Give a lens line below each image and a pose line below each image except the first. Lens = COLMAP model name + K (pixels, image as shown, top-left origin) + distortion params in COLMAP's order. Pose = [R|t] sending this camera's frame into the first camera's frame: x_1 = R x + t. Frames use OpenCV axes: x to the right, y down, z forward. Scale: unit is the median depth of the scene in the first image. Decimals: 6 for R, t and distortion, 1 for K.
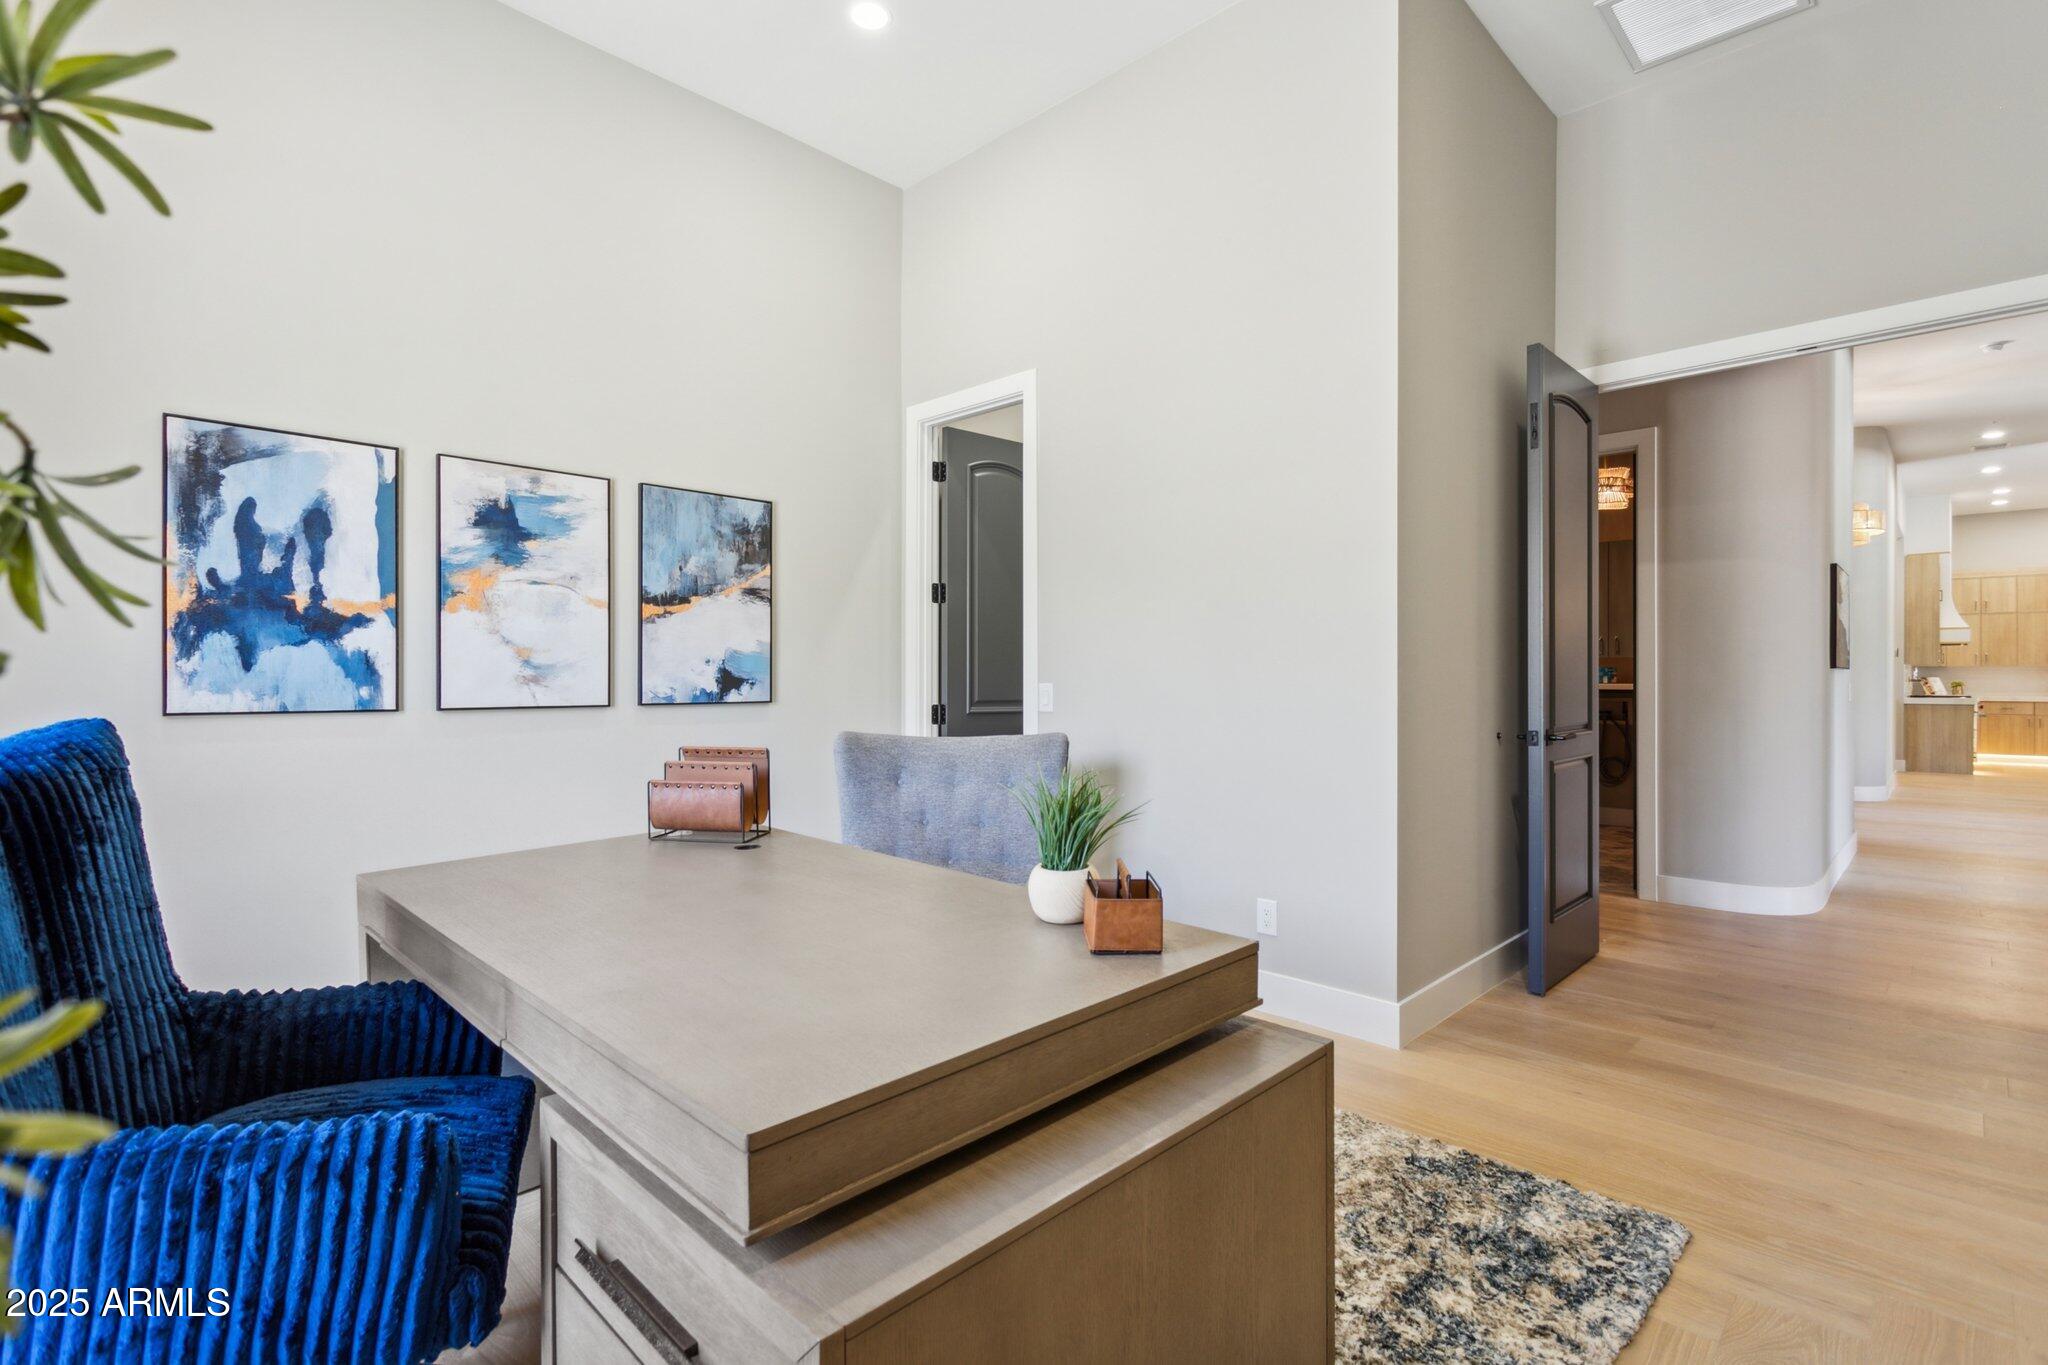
lens RADIAL K [[944.4, 0, 1024.0], [0, 944.4, 682.5], [0, 0, 1]] dist [0.002710, 0.000291]
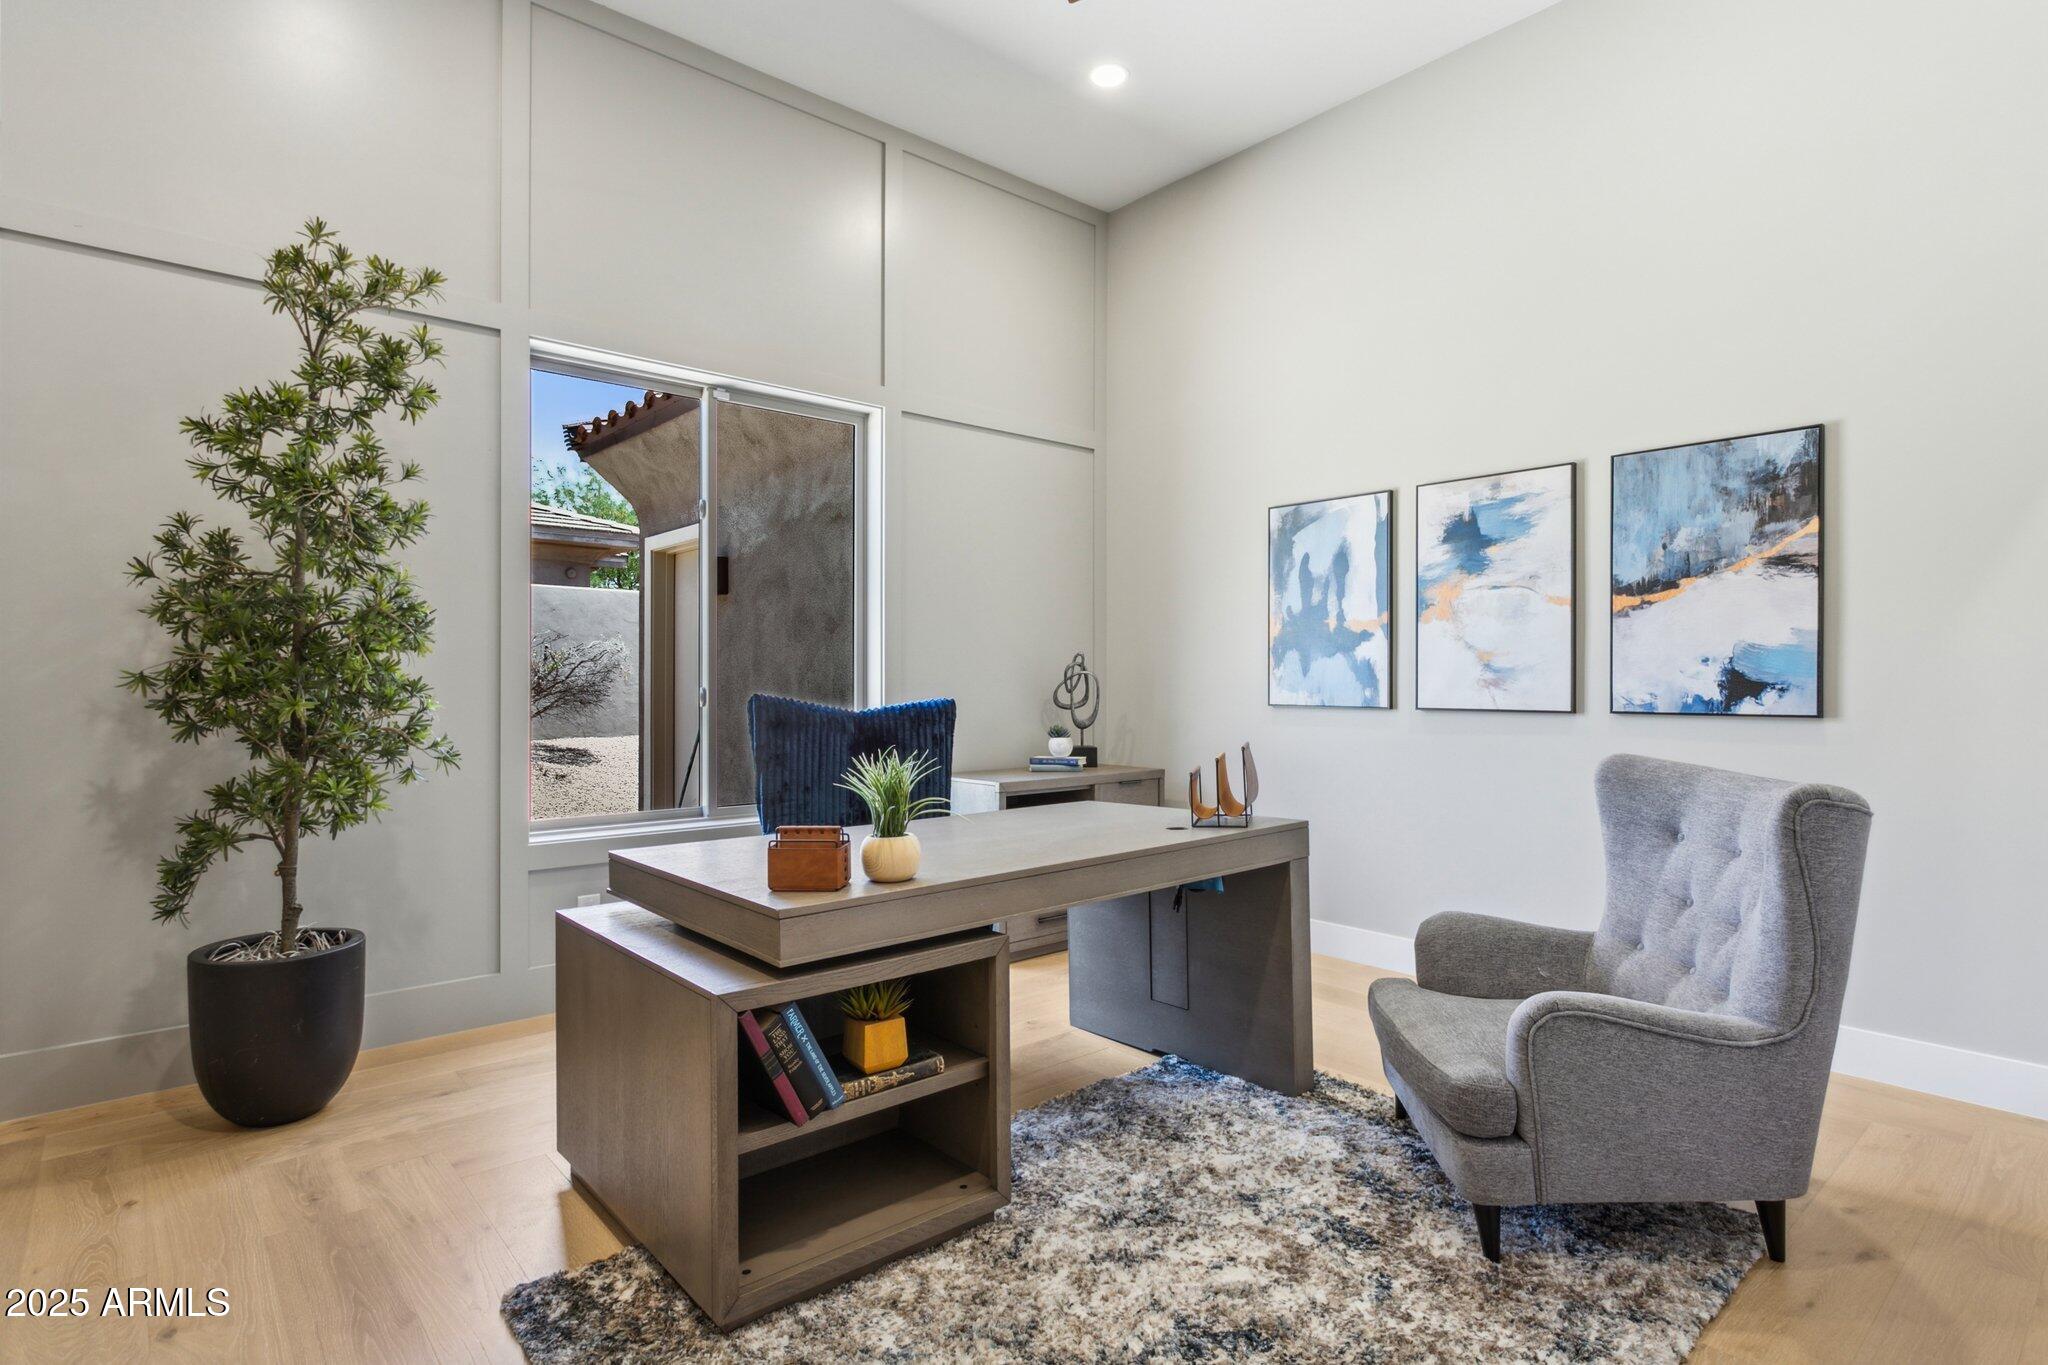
lens RADIAL K [[1056.5, 0, 1024.0], [0, 1056.5, 682.5], [0, 0, 1]] dist [-0.002172, -0.000733]
pose [[-0.075452, 0.003330, -0.997144, 0.610222], [-0.004688, 0.999982, 0.003694, -0.005052], [0.997138, 0.004953, -0.075435, 0.548074]]
